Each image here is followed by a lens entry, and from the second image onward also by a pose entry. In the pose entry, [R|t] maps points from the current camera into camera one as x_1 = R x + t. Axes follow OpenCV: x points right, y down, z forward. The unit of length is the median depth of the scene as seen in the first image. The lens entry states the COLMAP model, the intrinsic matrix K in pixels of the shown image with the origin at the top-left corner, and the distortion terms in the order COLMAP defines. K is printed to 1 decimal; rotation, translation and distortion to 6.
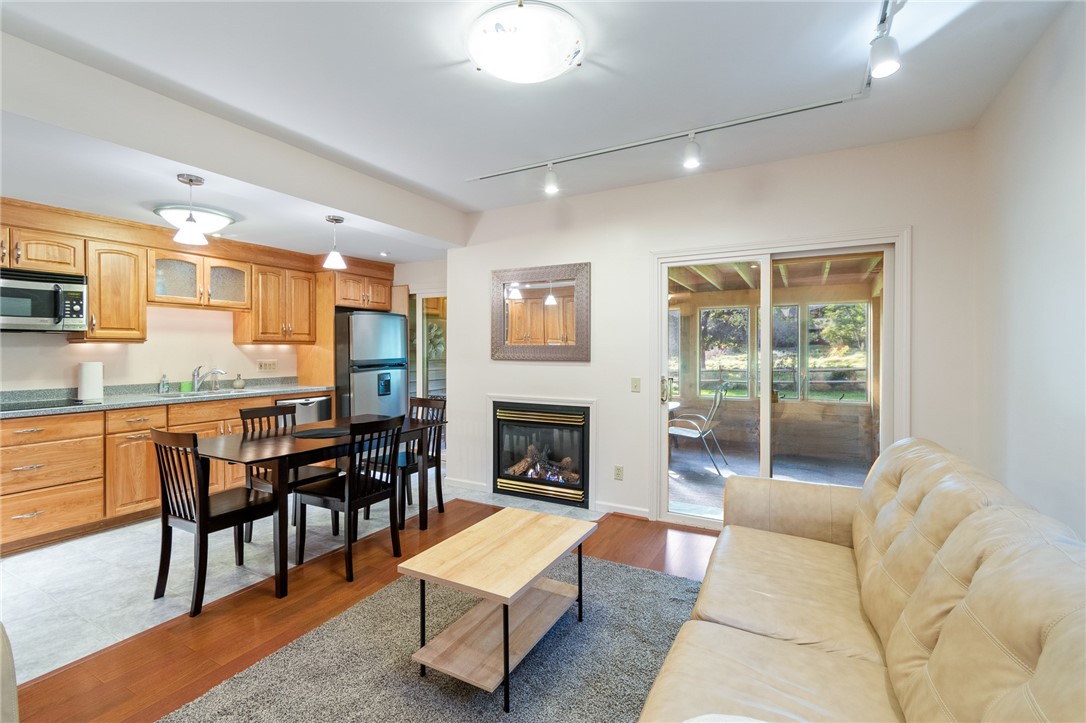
lens RADIAL K [[483.3, 0, 535.5], [0, 483.3, 349.6], [0, 0, 1]] dist [0.000473, -0.000034]
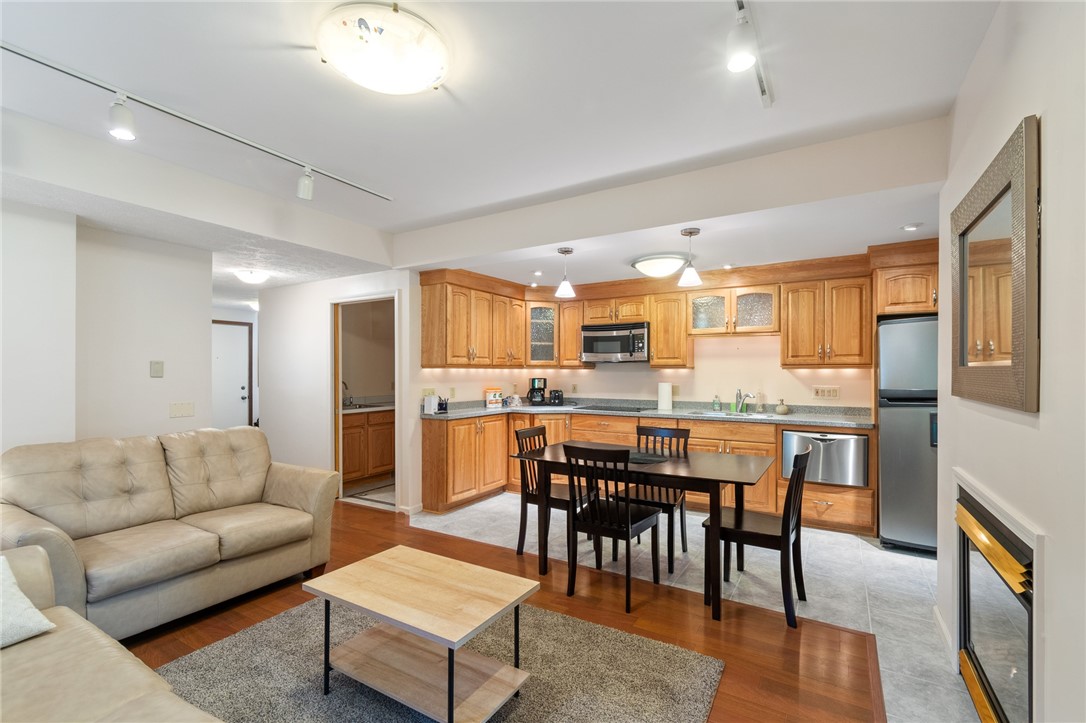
lens RADIAL K [[482.5, 0, 539.6], [0, 482.5, 371.9], [0, 0, 1]] dist [-0.000261, -0.000029]
pose [[-0.041241, -0.001545, -0.999148, 0.475560], [-0.002470, 0.999996, -0.001444, -0.002417], [0.999146, 0.002409, -0.041245, 0.700685]]
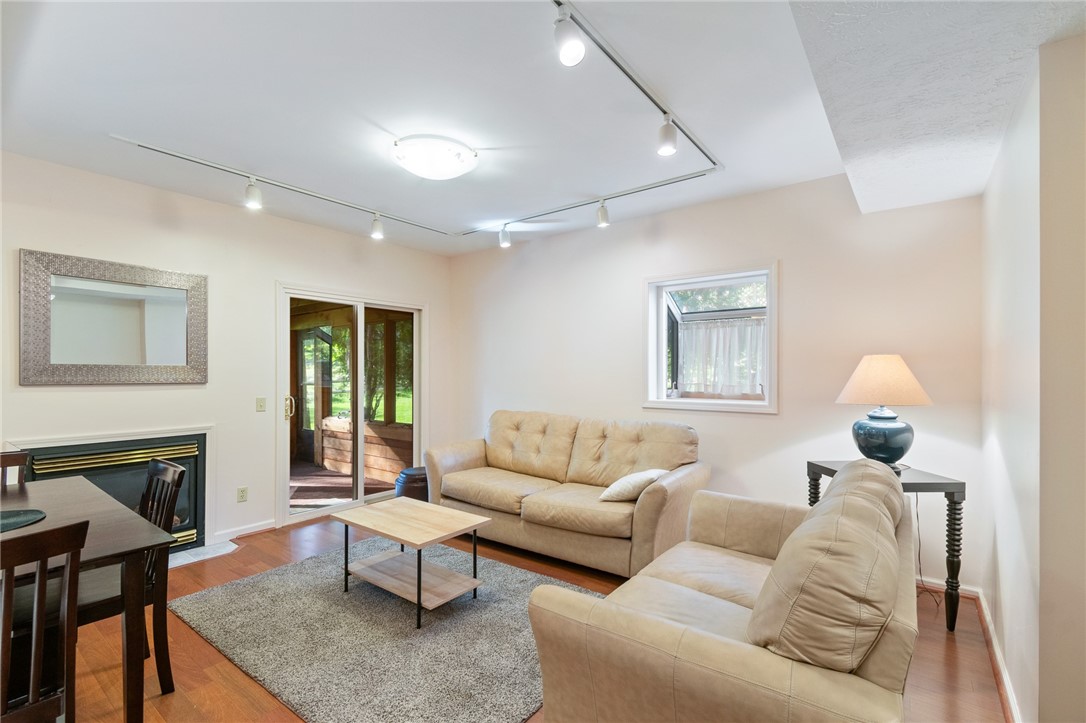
lens RADIAL K [[482.5, 0, 539.6], [0, 482.5, 371.9], [0, 0, 1]] dist [-0.000261, -0.000029]
pose [[0.150734, -0.001558, 0.988573, -0.723051], [-0.000316, 0.999999, 0.001624, 0.000803], [-0.988574, -0.000557, 0.150734, 0.250831]]
